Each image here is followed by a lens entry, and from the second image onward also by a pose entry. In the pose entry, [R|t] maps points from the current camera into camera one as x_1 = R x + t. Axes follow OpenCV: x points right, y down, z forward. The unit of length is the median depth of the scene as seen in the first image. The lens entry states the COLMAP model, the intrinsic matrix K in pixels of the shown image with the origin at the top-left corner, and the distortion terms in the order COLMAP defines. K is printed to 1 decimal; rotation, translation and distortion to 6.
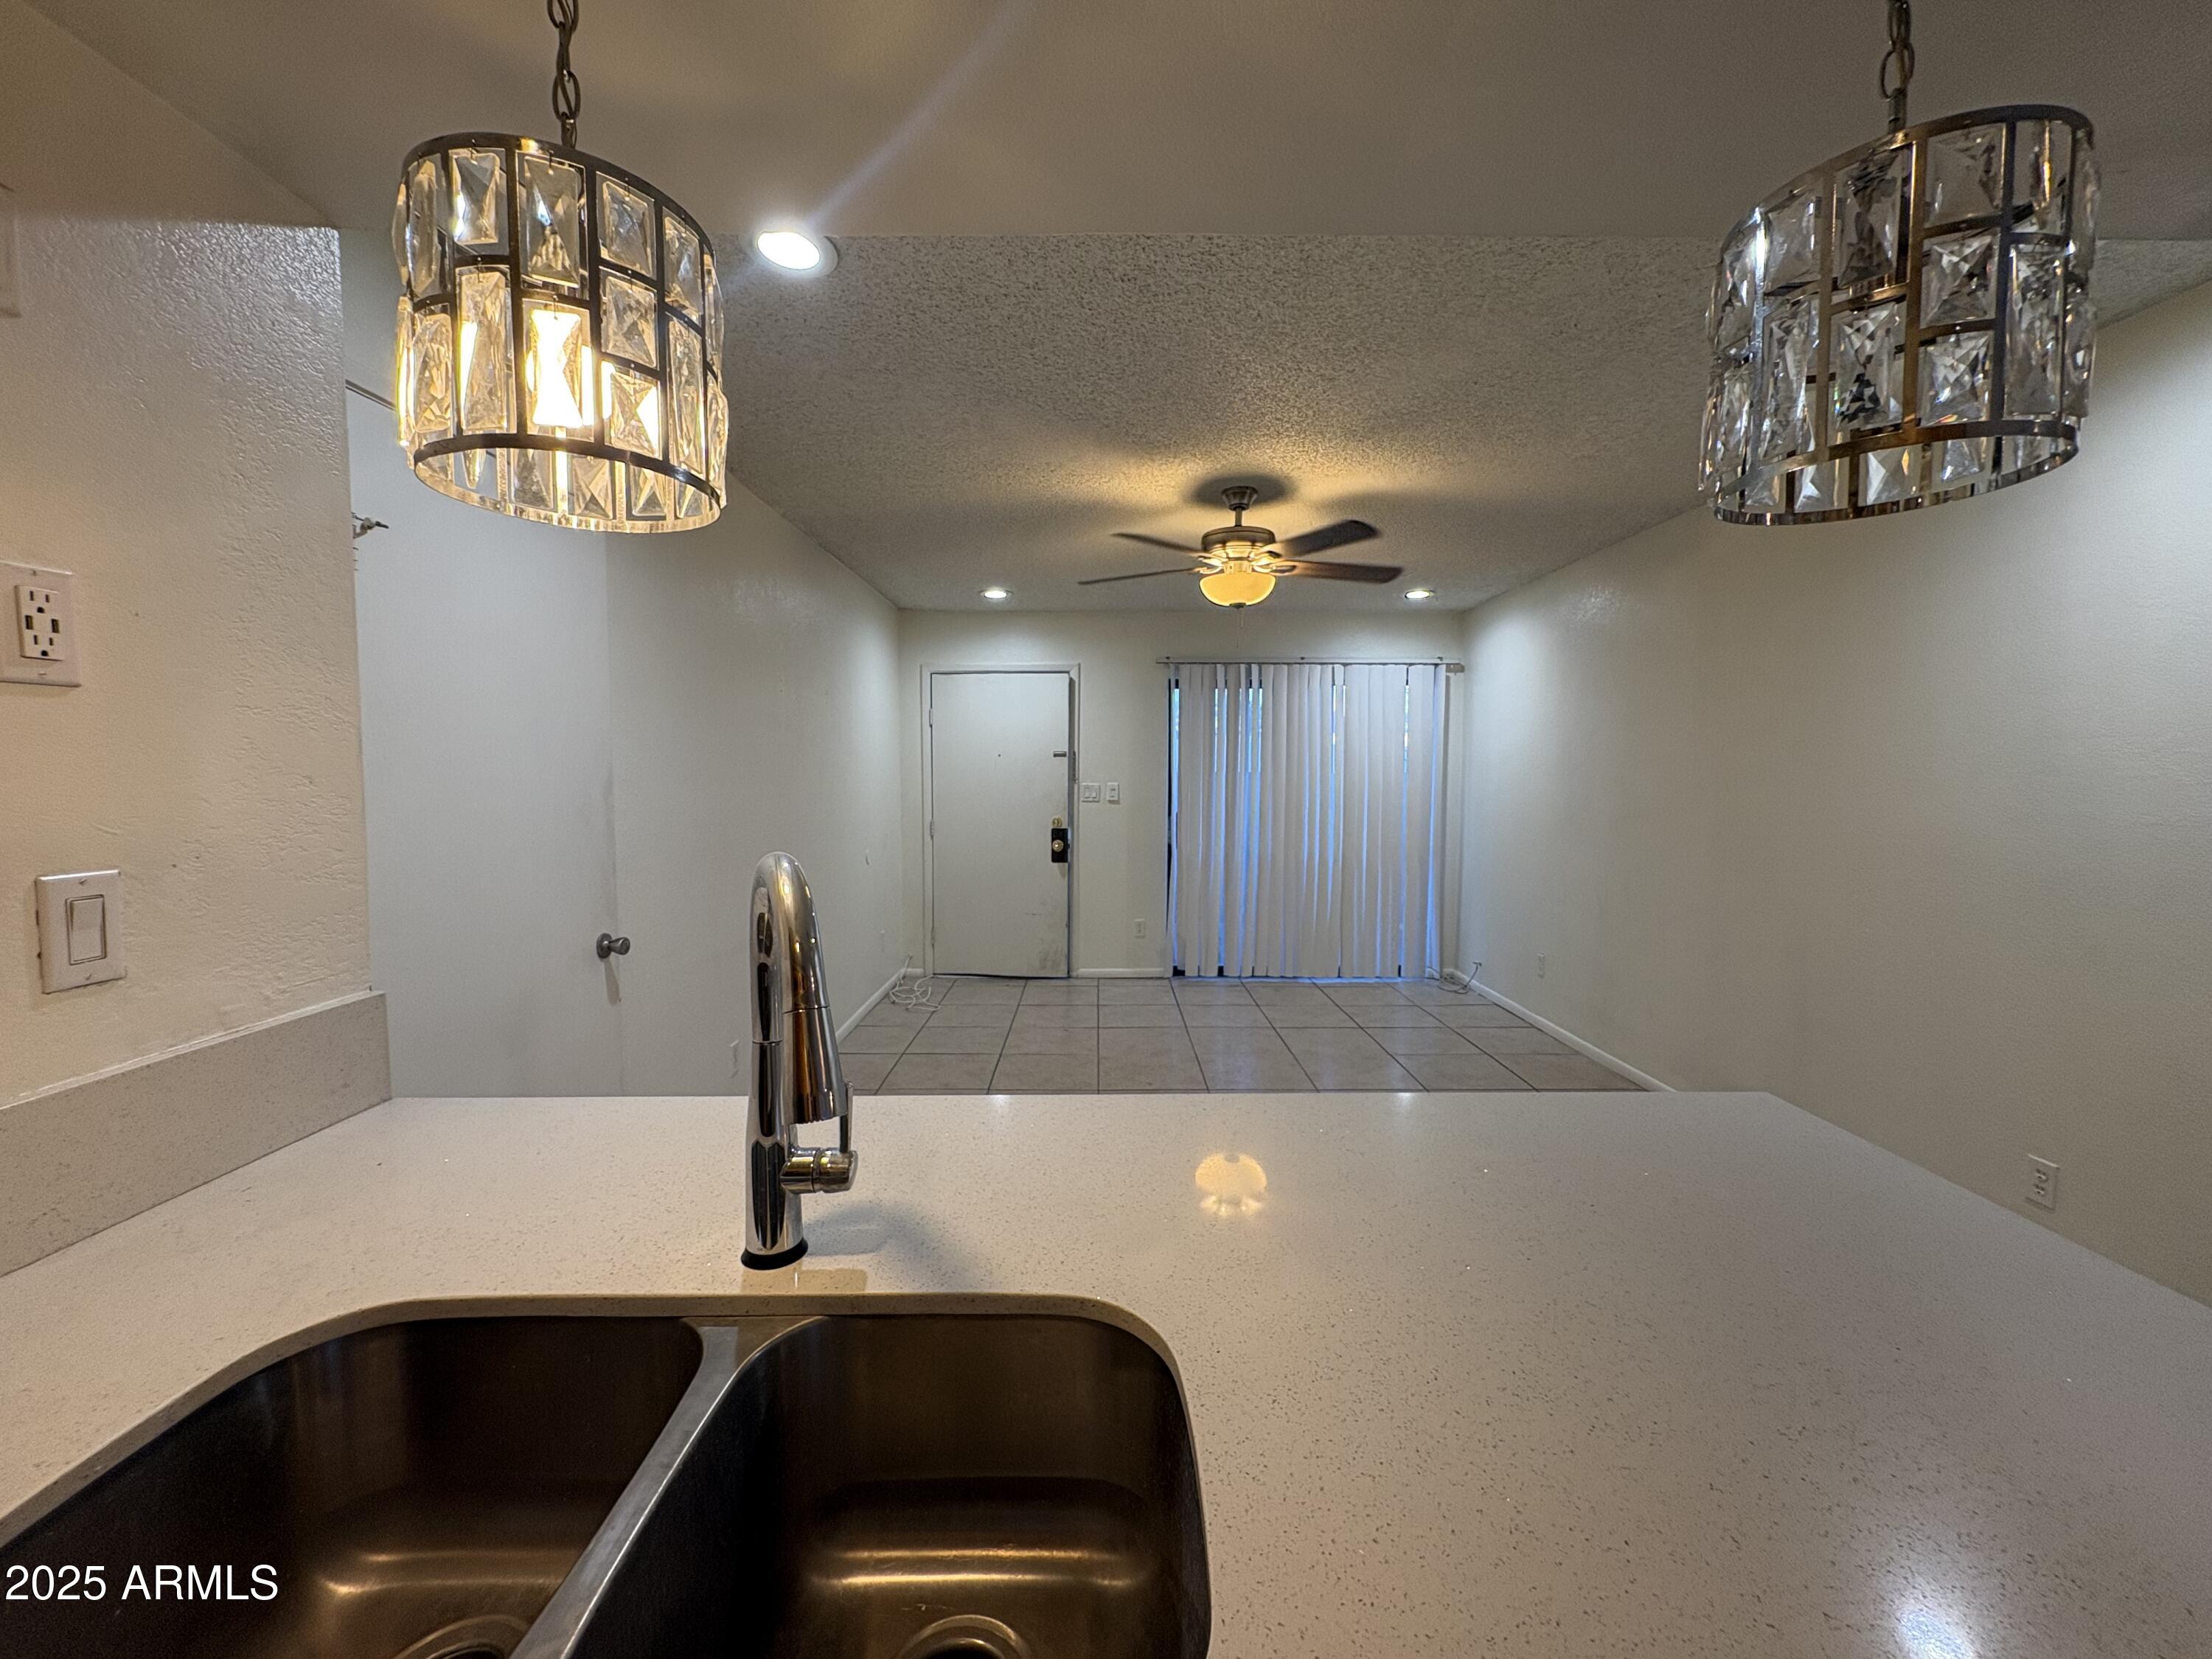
lens RADIAL K [[875.8, 0, 1106.0], [0, 875.8, 829.5], [0, 0, 1]] dist [-0.002389, 0.000143]
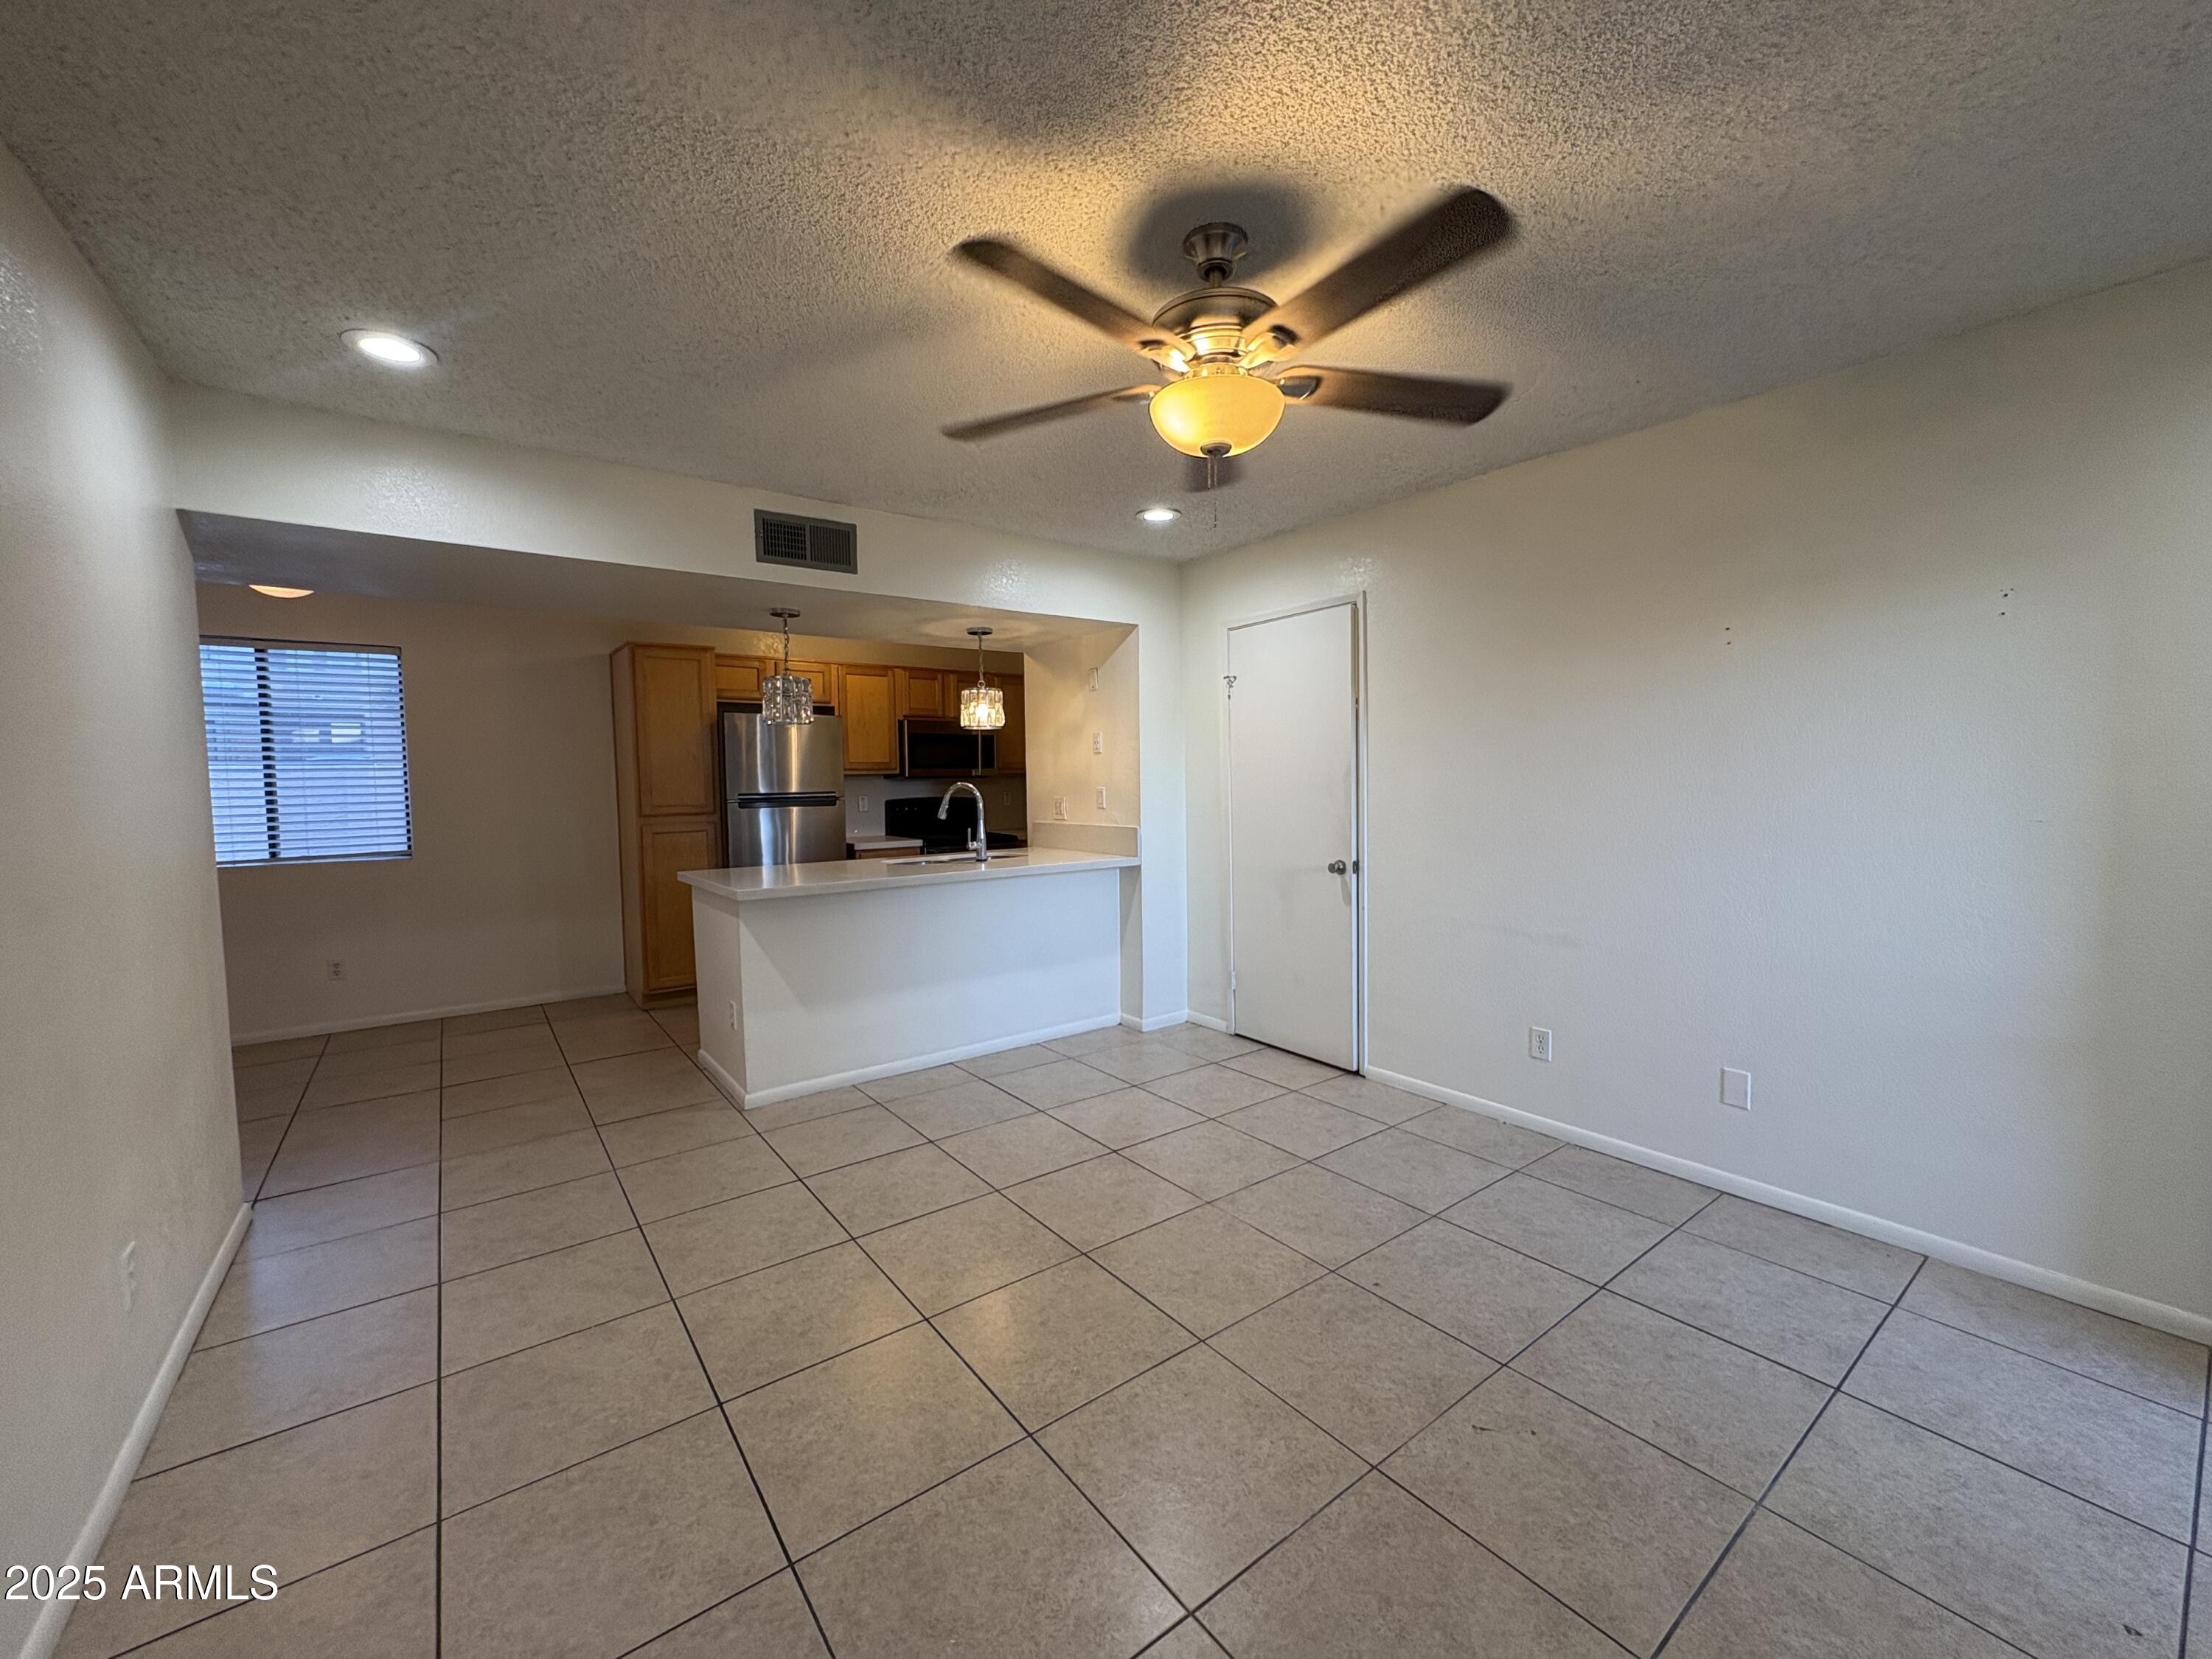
lens RADIAL K [[875.8, 0, 1106.0], [0, 875.8, 829.5], [0, 0, 1]] dist [-0.002389, 0.000143]
pose [[-0.795453, 0.045915, -0.604273, 0.559150], [-0.027634, 0.993340, 0.111856, -0.079992], [0.605384, 0.105675, -0.788887, 1.417708]]
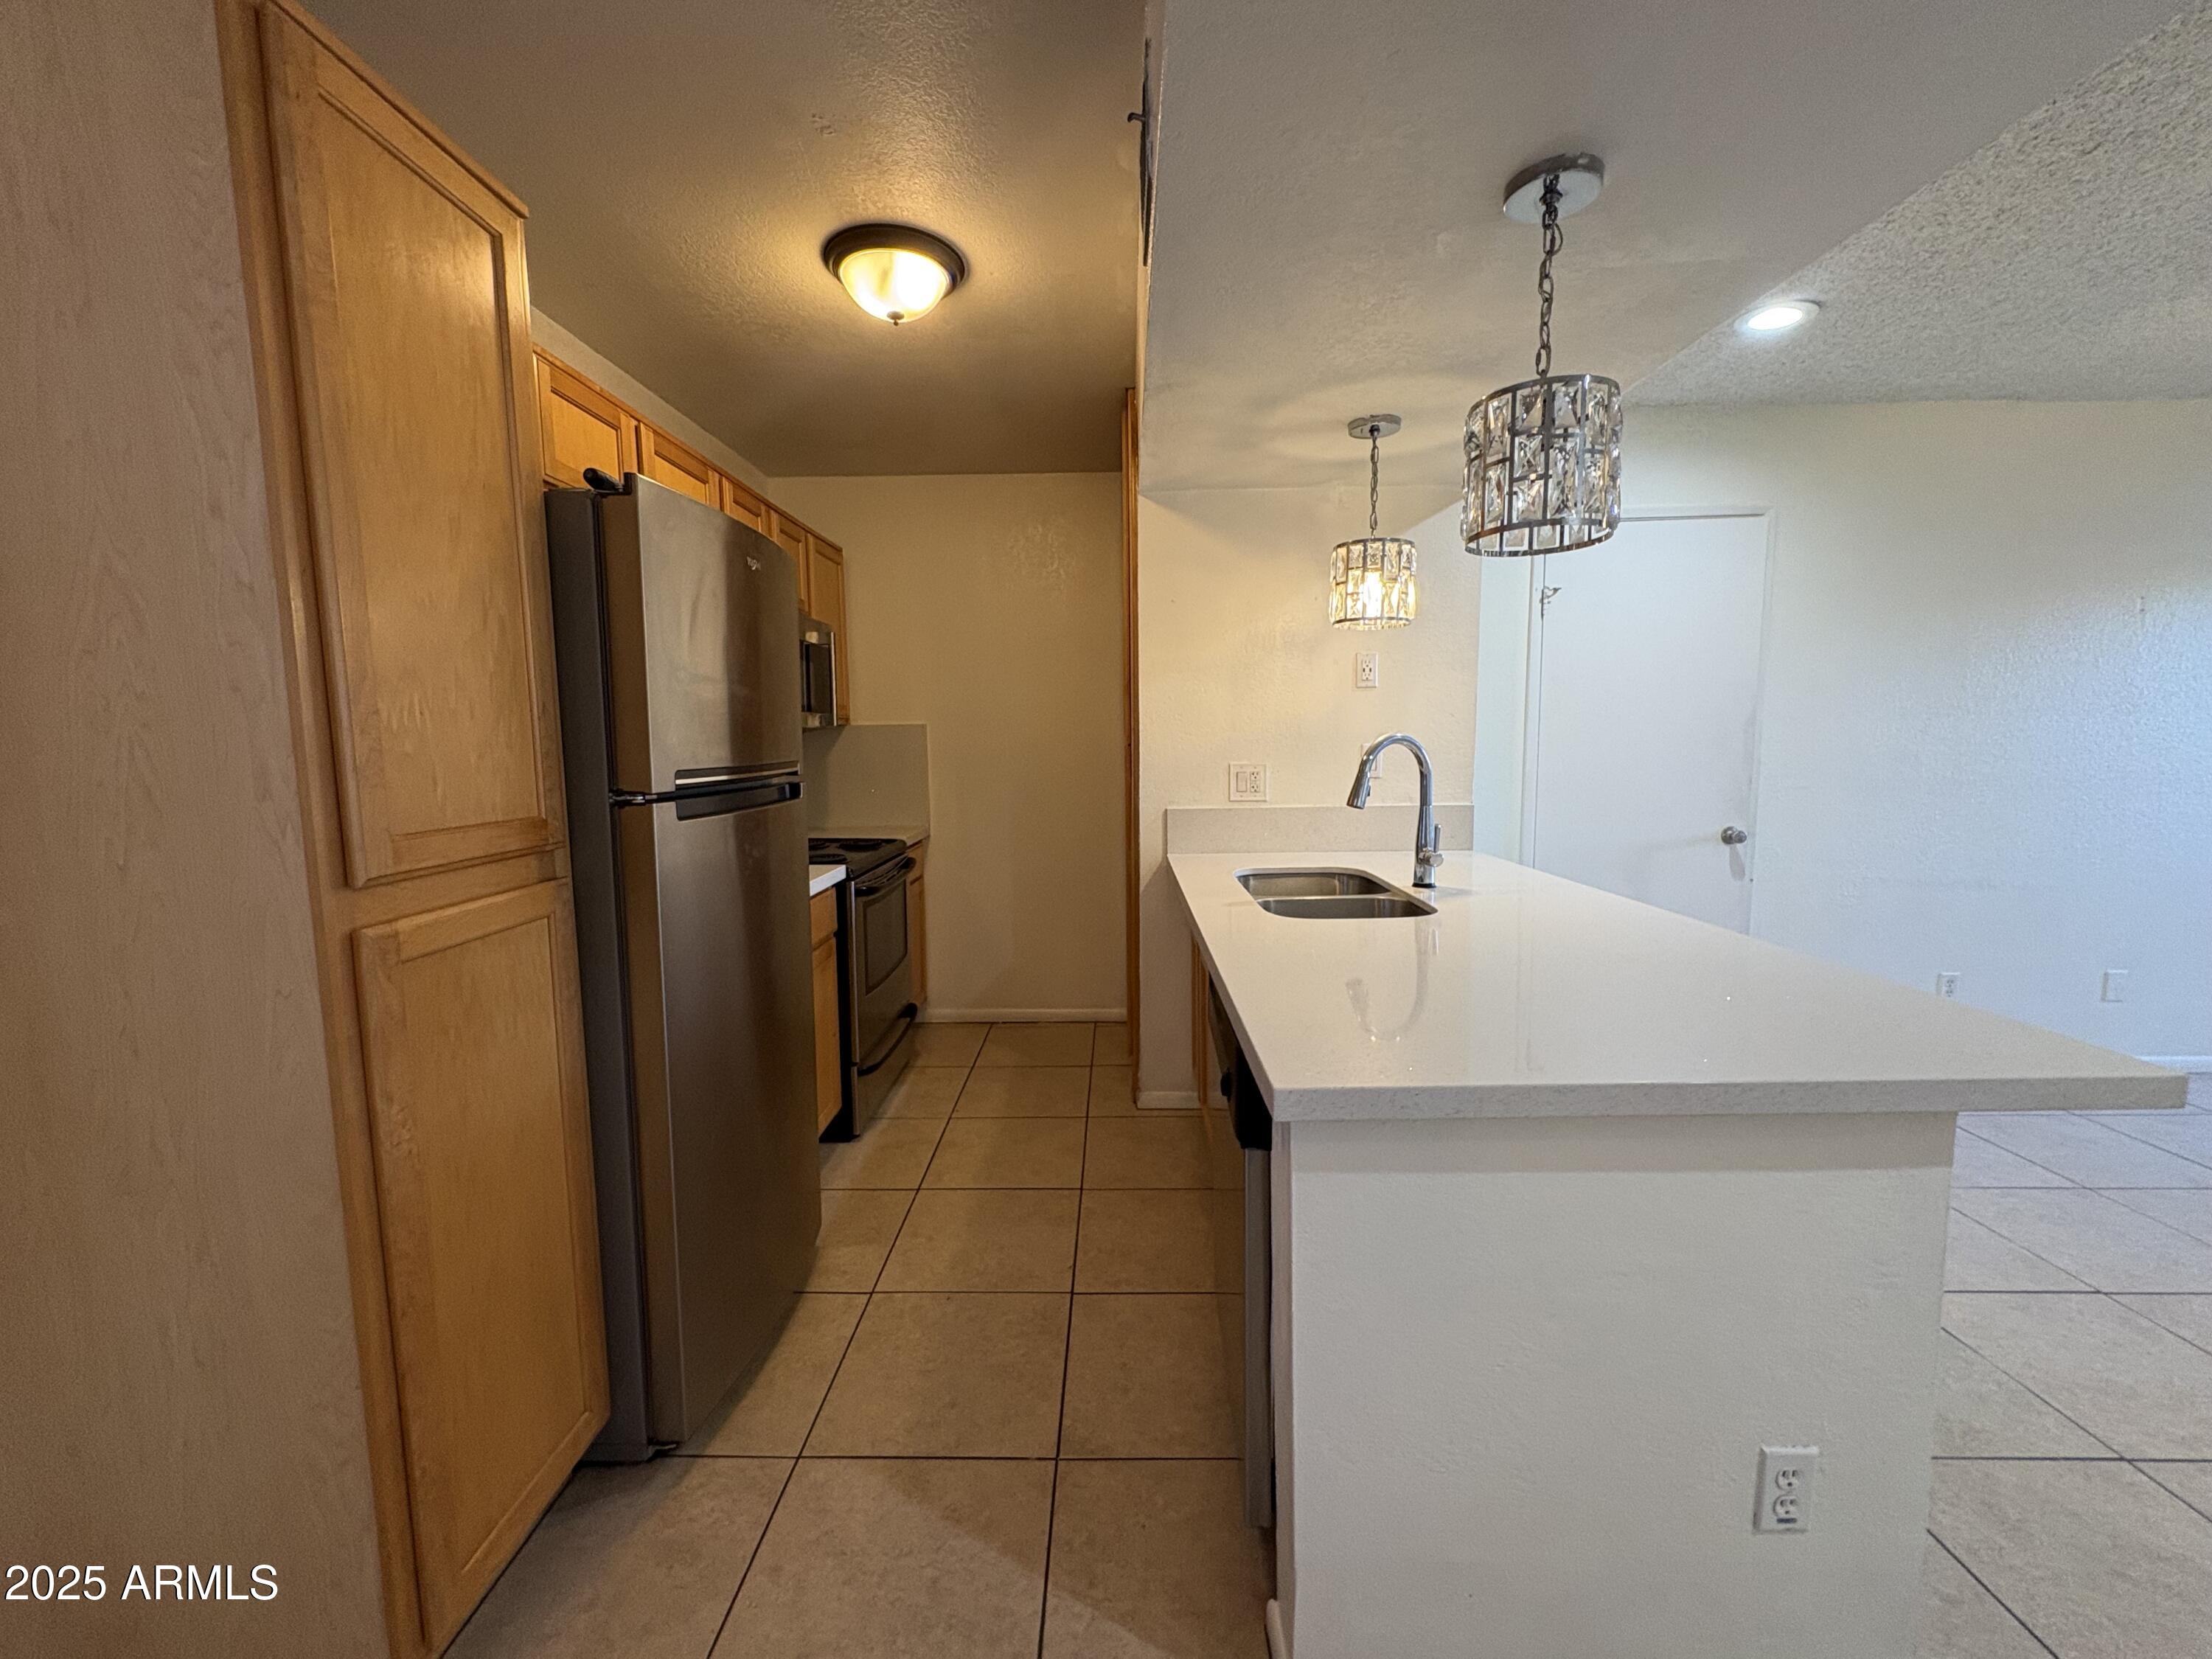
lens RADIAL K [[875.6, 0, 1106.0], [0, 875.6, 829.5], [0, 0, 1]] dist [-0.001060, -0.000167]
pose [[-0.021357, 0.105230, -0.994219, 0.585850], [-0.053555, 0.992897, 0.106240, 0.019755], [0.998337, 0.055514, -0.015570, 0.014196]]
